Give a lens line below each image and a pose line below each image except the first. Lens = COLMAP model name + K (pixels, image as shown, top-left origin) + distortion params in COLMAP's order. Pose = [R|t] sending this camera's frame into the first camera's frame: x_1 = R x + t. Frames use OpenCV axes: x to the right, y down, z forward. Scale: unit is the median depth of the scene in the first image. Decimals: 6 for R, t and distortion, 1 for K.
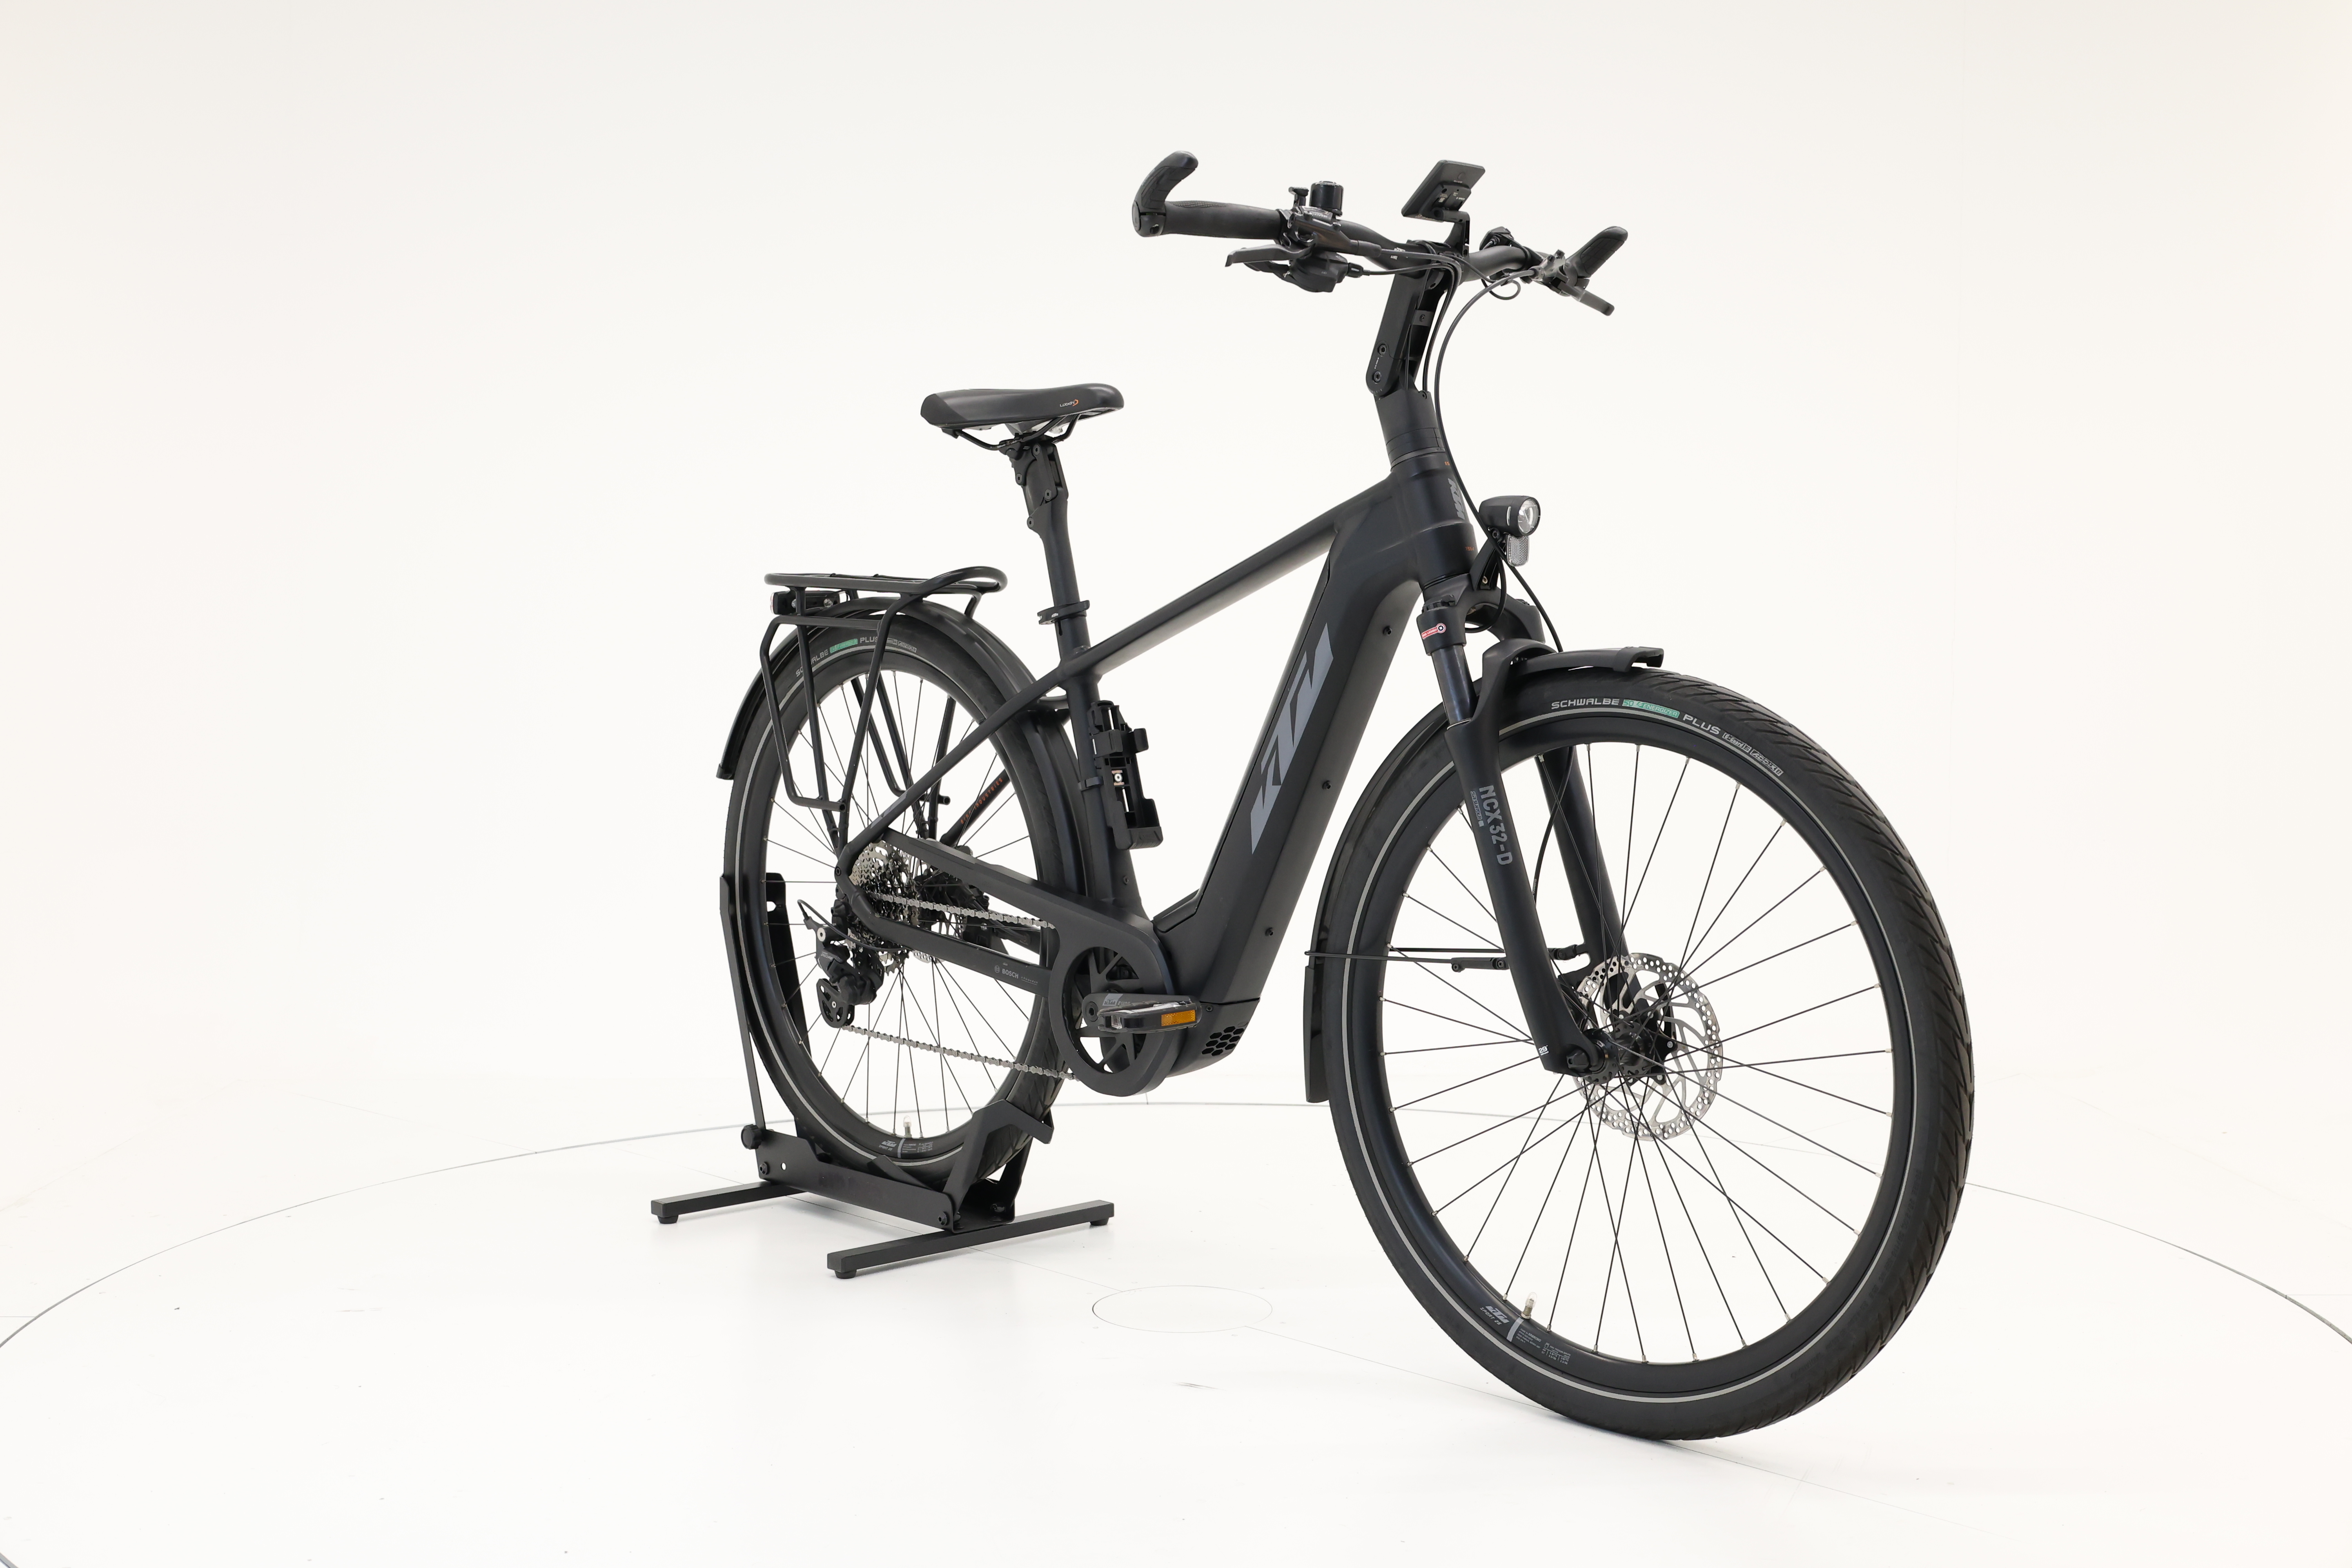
lens RADIAL K [[2708.9, 0, 1176.0], [0, 2708.9, 784.0], [0, 0, 1]] dist [0.001960, 0.006961]
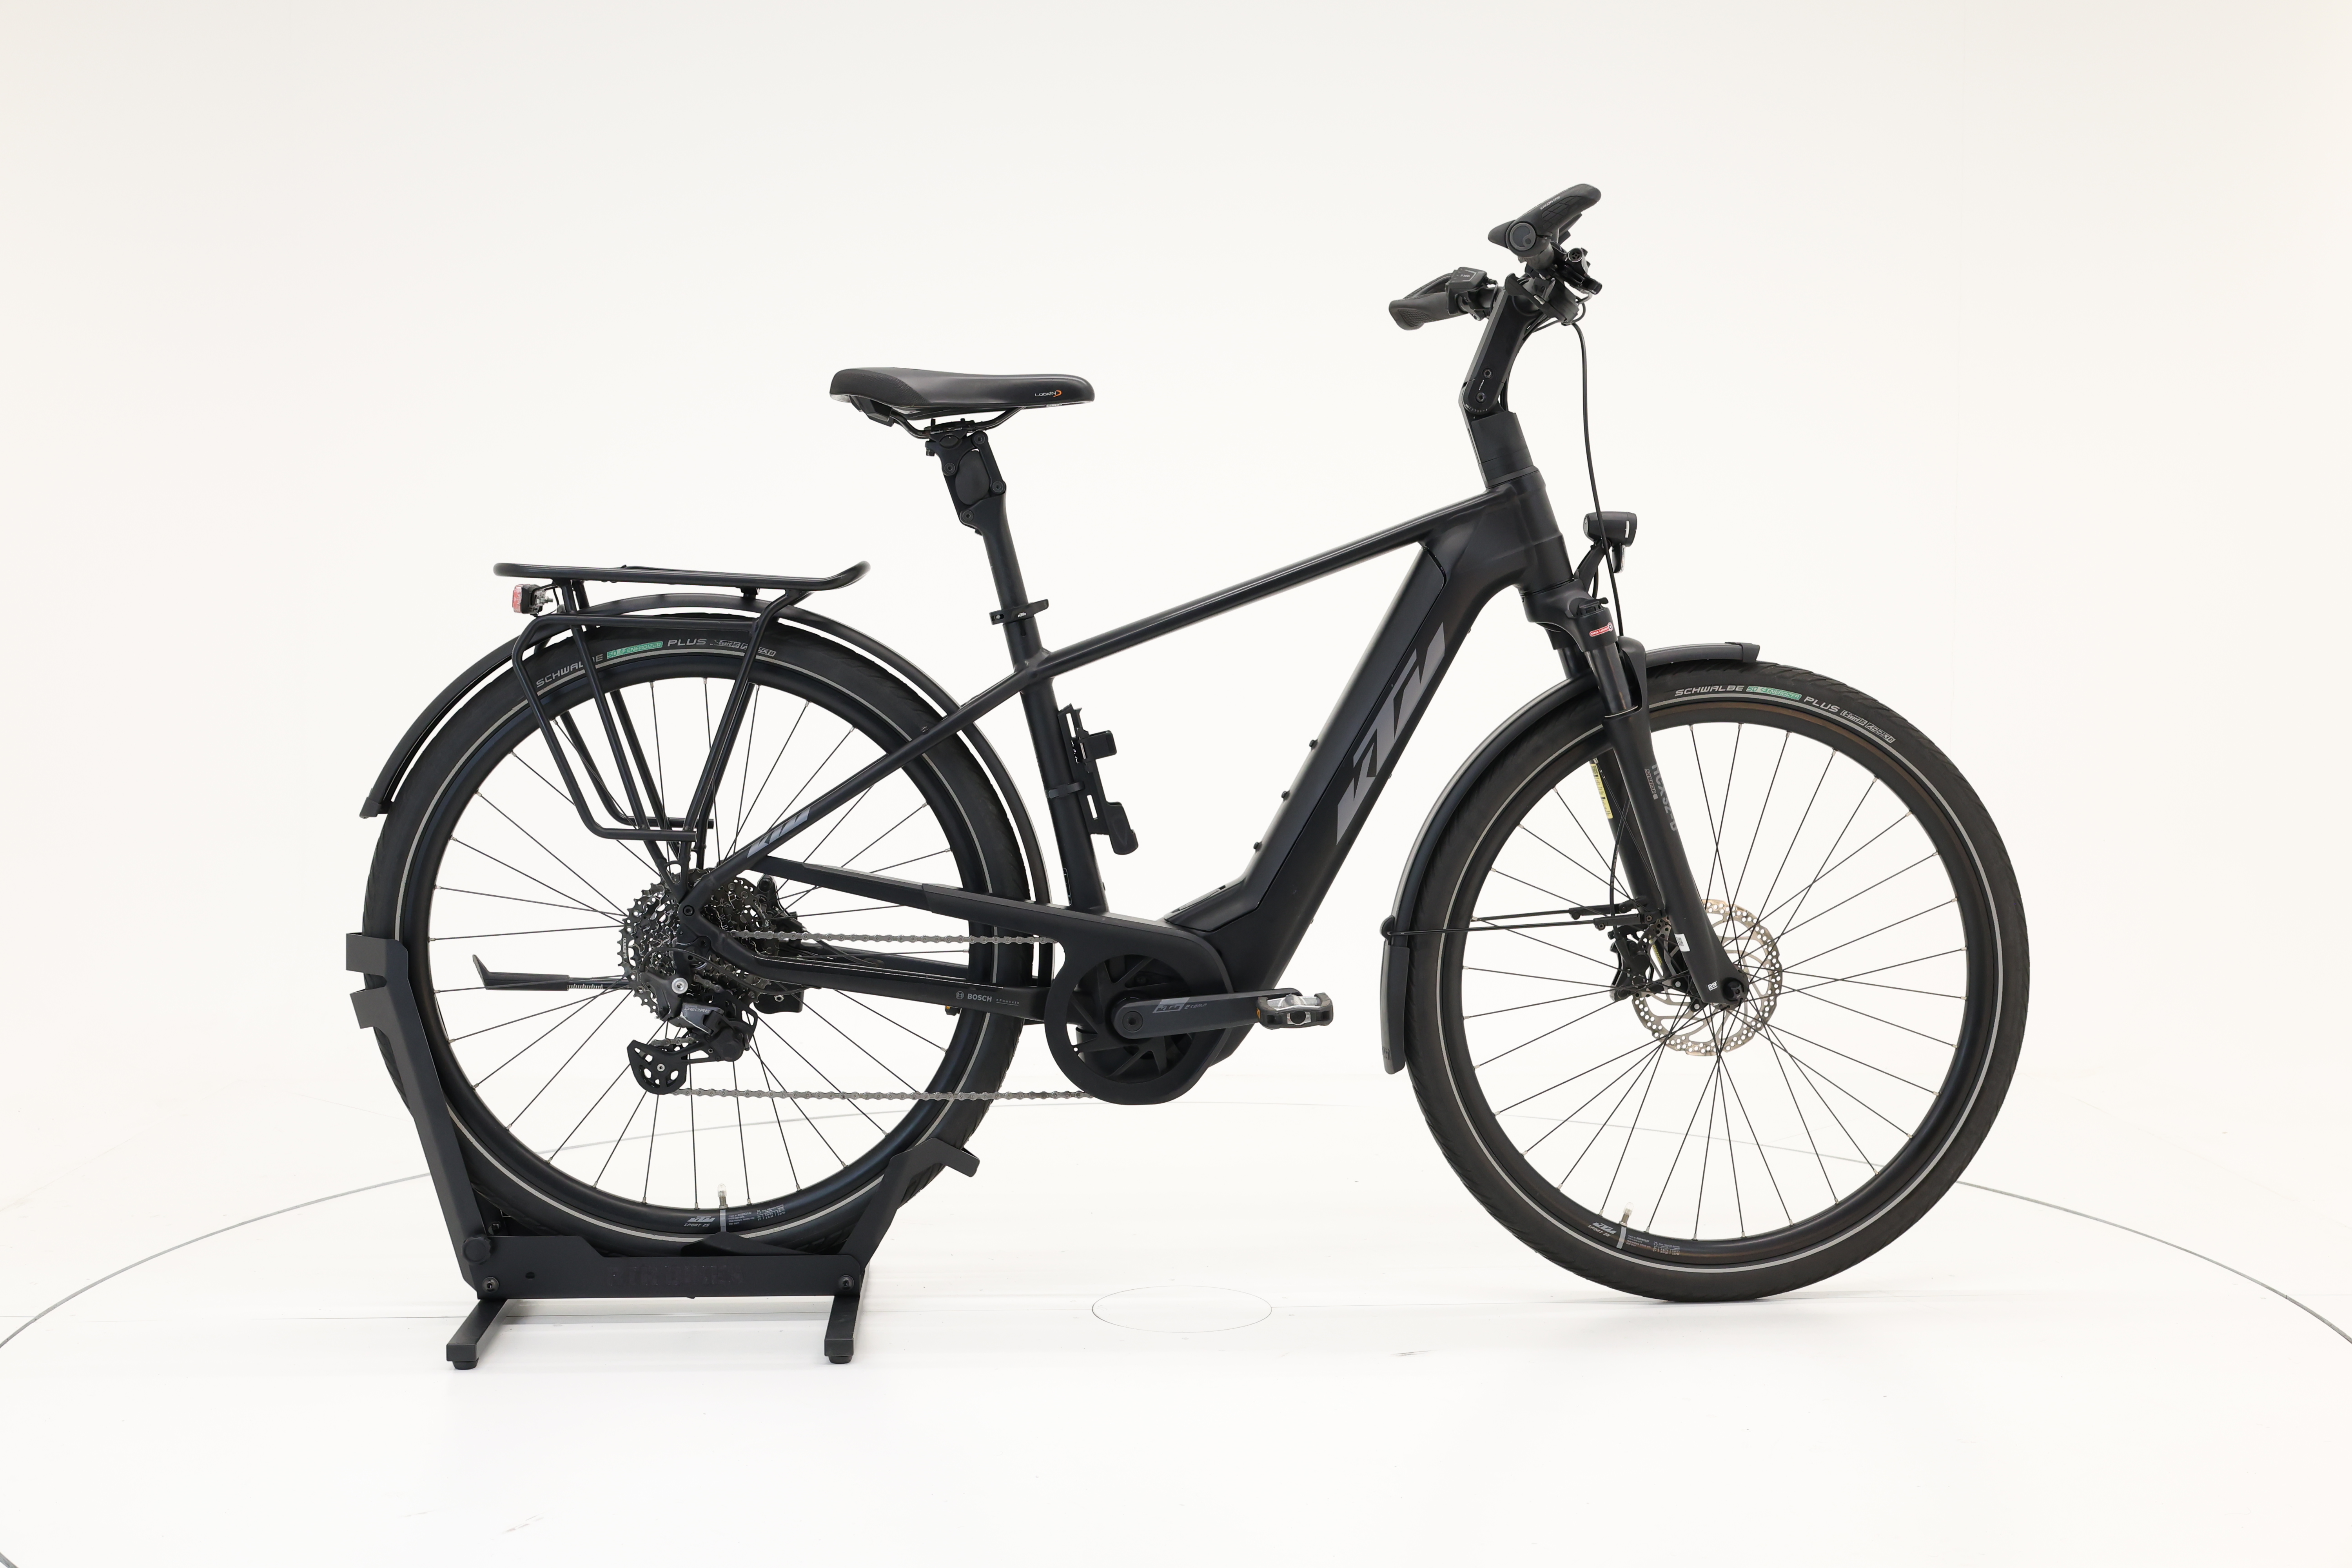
lens RADIAL K [[2708.9, 0, 1176.0], [0, 2708.9, 784.0], [0, 0, 1]] dist [0.001960, 0.006961]
pose [[0.618168, -0.043136, 0.784861, -0.835299], [0.047741, 0.998710, 0.017288, -0.018432], [-0.784595, 0.026783, 0.619430, 0.408223]]
